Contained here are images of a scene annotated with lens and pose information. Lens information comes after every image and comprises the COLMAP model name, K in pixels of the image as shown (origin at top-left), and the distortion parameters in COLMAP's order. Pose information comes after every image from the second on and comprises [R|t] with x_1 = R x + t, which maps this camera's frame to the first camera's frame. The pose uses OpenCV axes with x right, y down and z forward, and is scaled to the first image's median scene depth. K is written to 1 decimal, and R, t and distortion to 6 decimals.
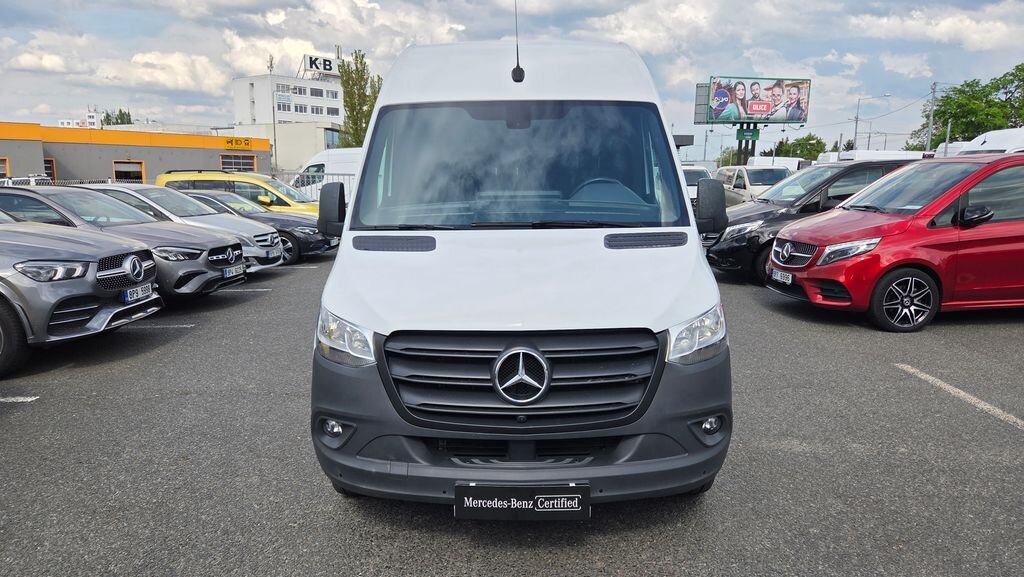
lens RADIAL K [[701.0, 0, 510.2], [0, 701.0, 291.8], [0, 0, 1]] dist [0.043054, -0.005337]
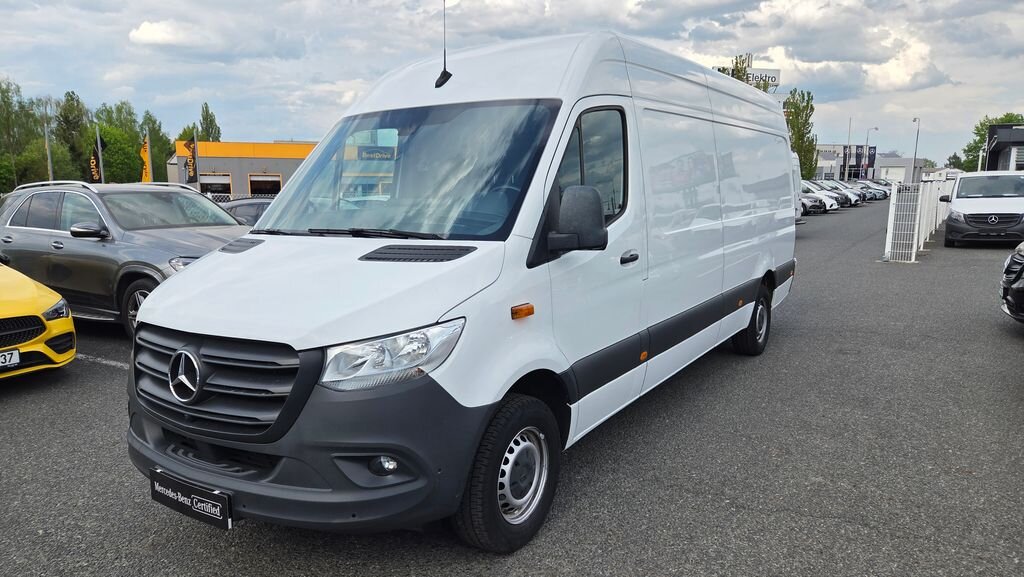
lens RADIAL K [[701.0, 0, 510.2], [0, 701.0, 291.8], [0, 0, 1]] dist [0.043054, -0.005337]
pose [[0.845194, 0.078489, -0.528665, 0.947156], [-0.083006, 0.996433, 0.015231, -0.058492], [0.527975, 0.031009, 0.848694, 0.357980]]
